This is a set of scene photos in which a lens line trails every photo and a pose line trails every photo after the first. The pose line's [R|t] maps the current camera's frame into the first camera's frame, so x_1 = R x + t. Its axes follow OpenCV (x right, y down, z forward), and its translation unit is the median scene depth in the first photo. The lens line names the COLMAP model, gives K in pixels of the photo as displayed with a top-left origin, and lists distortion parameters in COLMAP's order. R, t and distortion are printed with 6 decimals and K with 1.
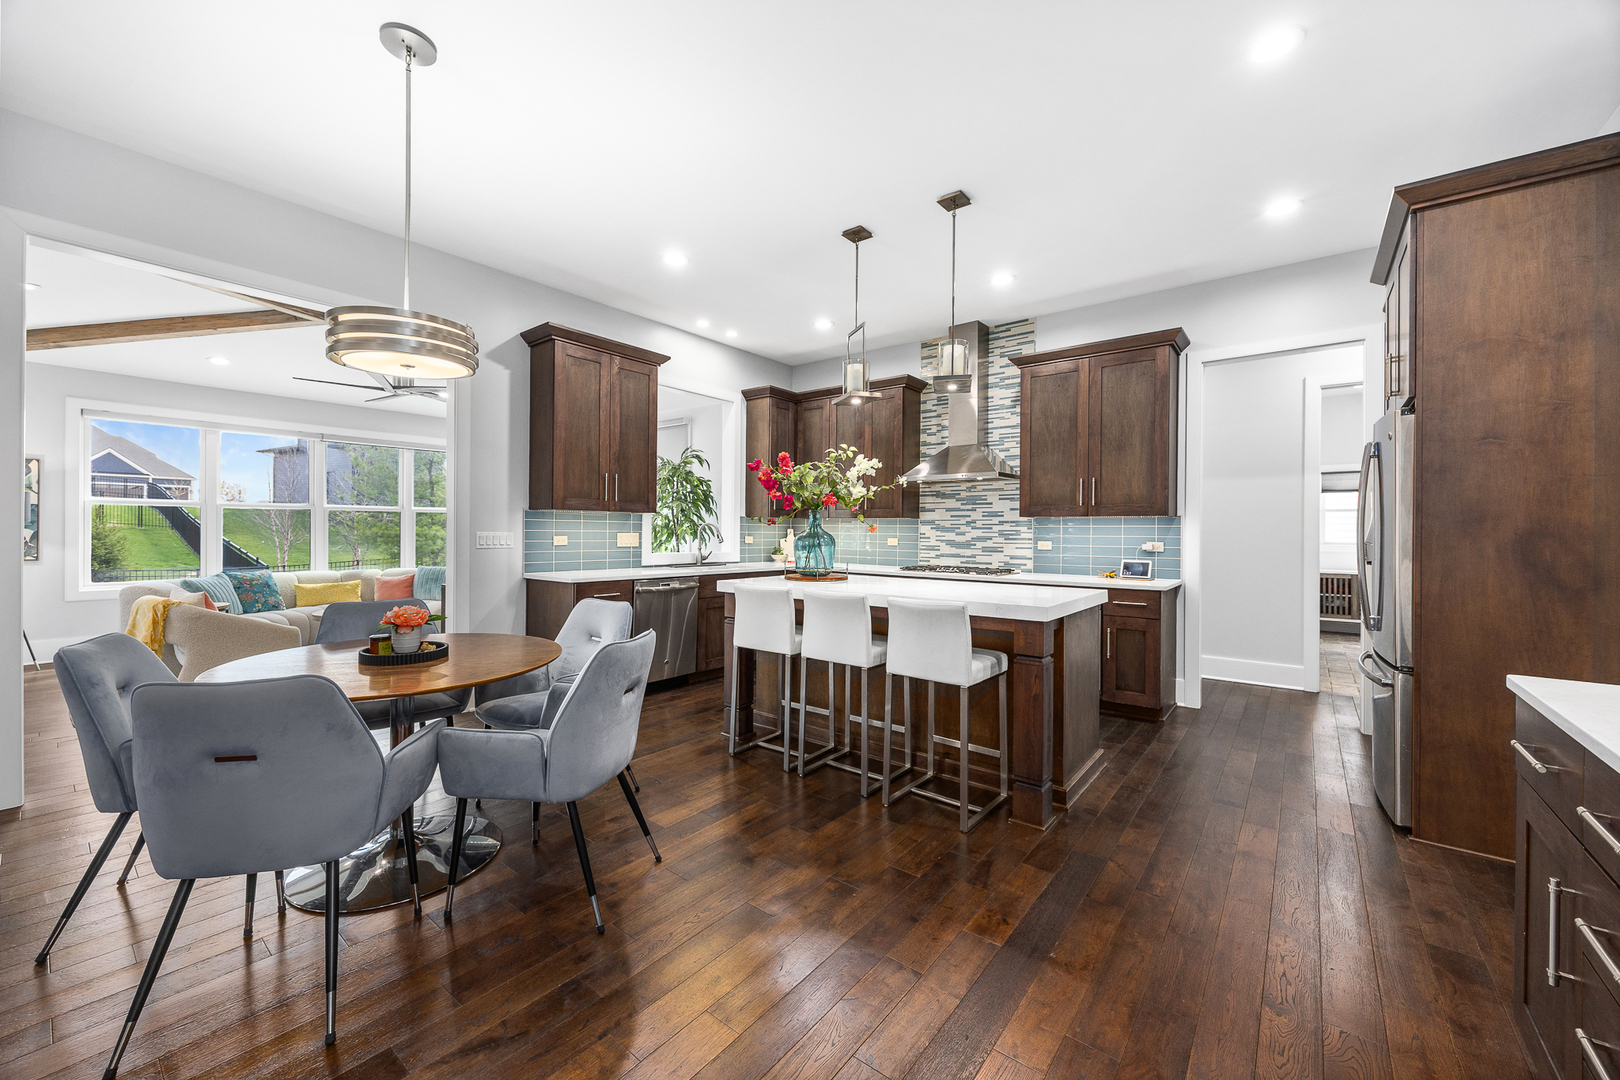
lens RADIAL K [[624.4, 0, 814.3], [0, 624.4, 530.5], [0, 0, 1]] dist [-0.000273, -0.000062]
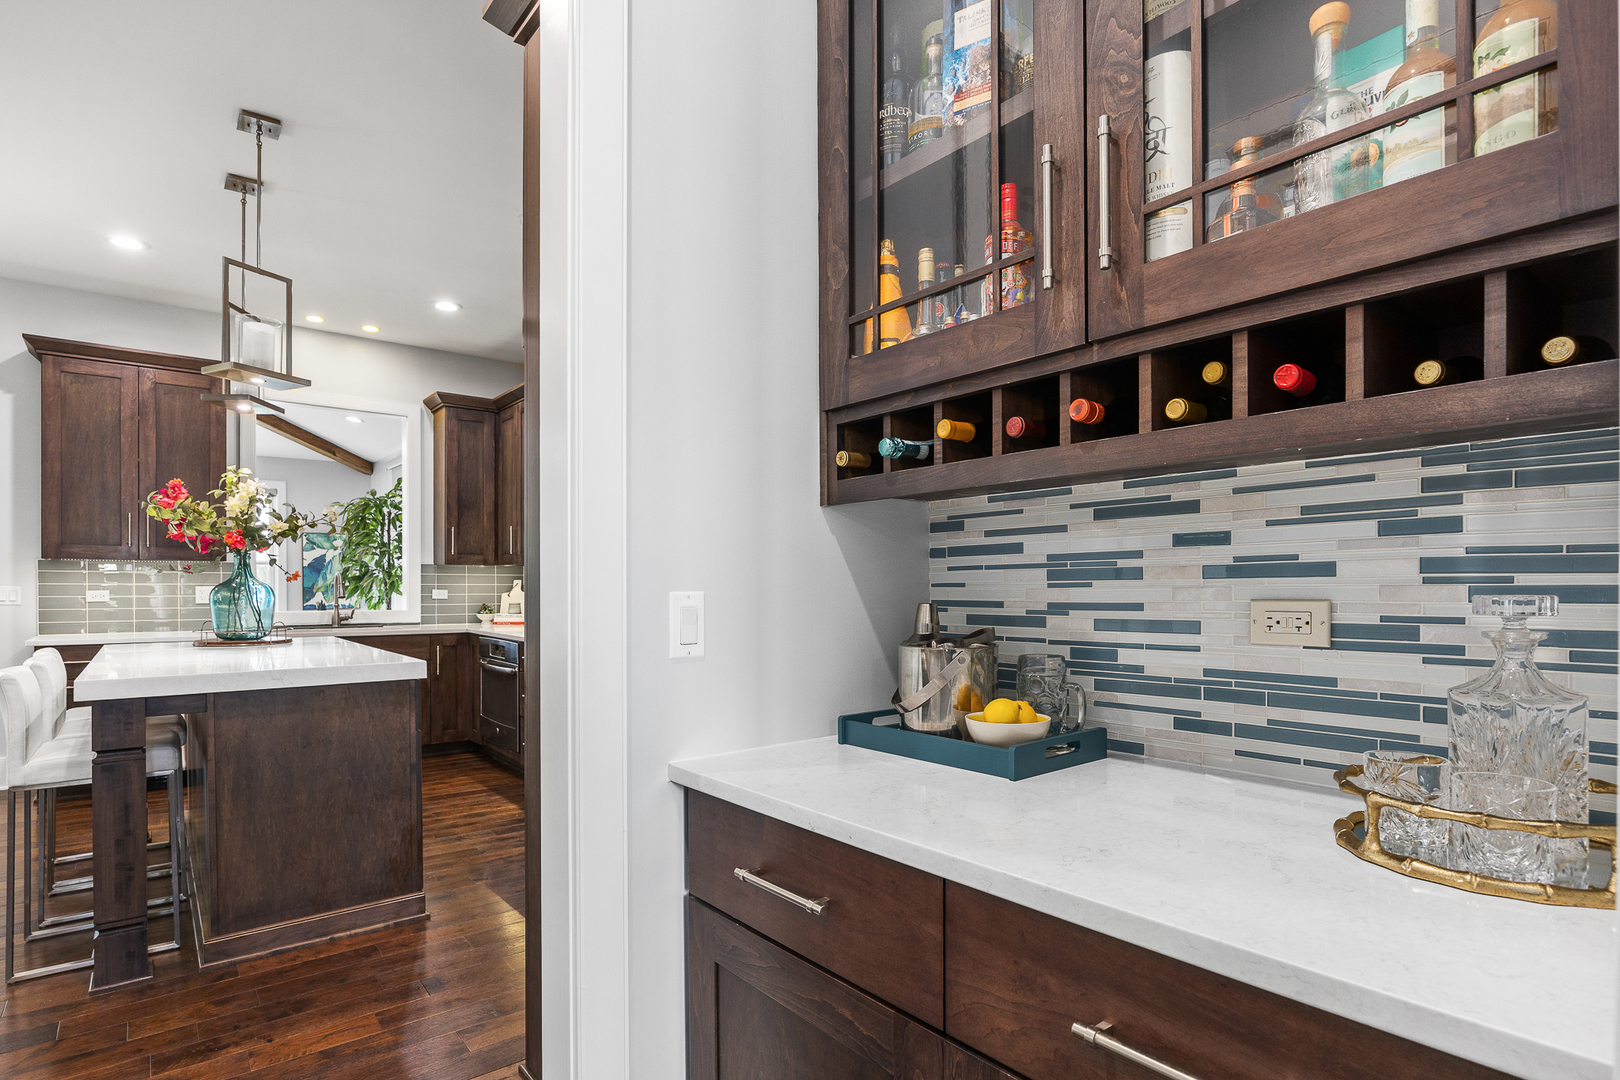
lens RADIAL K [[831.5, 0, 806.8], [0, 831.5, 587.3], [0, 0, 1]] dist [-0.003248, -0.001026]
pose [[0.974404, -0.008781, -0.224631, 0.731127], [0.009451, 0.999954, 0.001906, 0.011126], [0.224604, -0.003981, 0.974442, 0.136649]]
